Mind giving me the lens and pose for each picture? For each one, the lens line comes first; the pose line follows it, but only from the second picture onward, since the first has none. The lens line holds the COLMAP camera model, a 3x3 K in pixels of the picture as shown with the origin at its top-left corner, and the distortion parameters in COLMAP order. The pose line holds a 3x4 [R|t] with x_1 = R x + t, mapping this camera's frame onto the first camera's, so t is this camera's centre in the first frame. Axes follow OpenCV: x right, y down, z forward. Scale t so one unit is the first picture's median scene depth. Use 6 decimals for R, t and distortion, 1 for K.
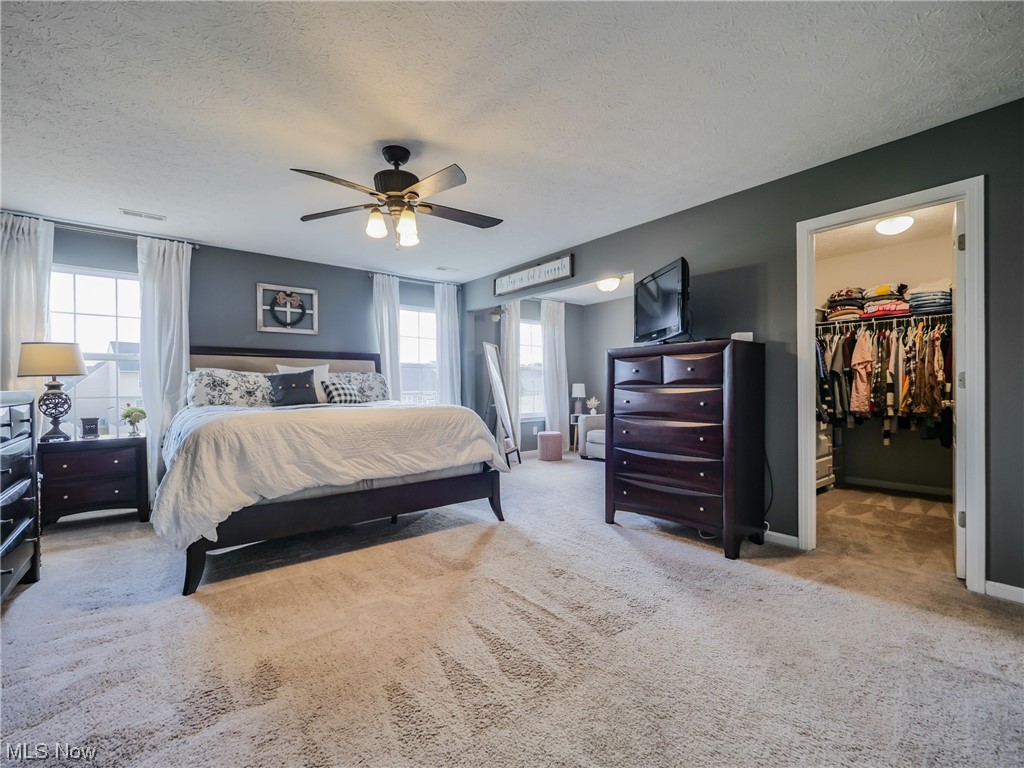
lens RADIAL K [[450.8, 0, 509.5], [0, 450.8, 387.8], [0, 0, 1]] dist [0.010734, 0.000819]
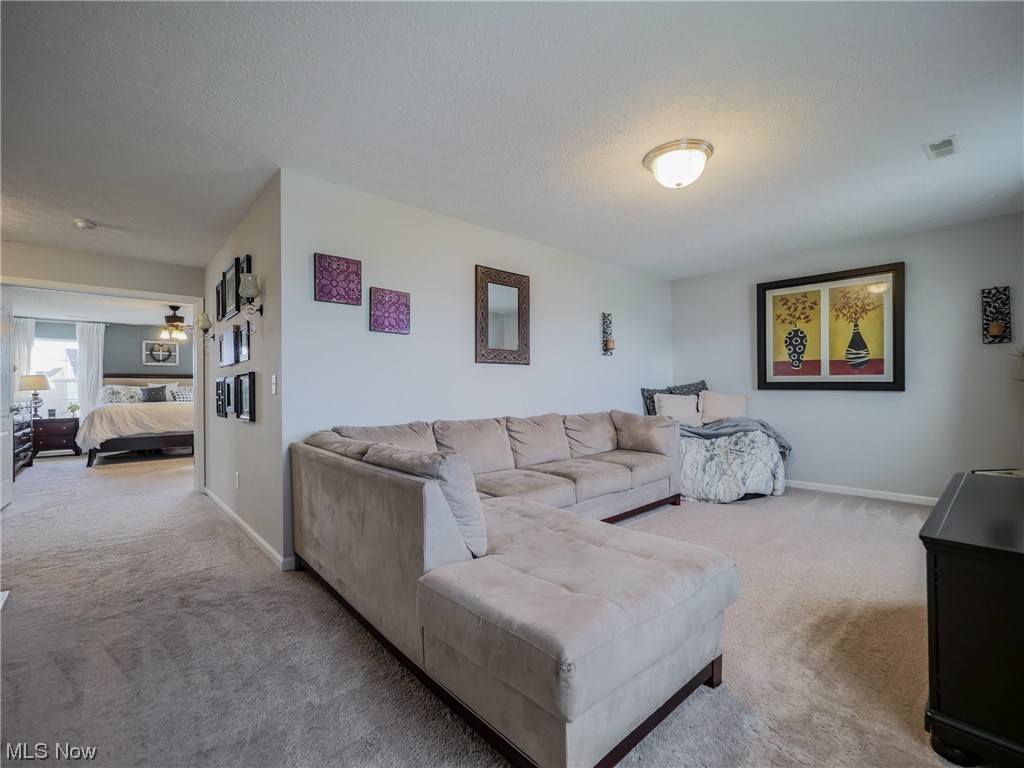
lens RADIAL K [[450.8, 0, 514.8], [0, 450.8, 383.7], [0, 0, 1]] dist [0.010734, 0.000819]
pose [[0.998397, -0.001464, 0.056579, 1.117192], [0.001859, 0.999974, -0.006937, -0.032671], [-0.056567, 0.007031, 0.998374, -1.250266]]
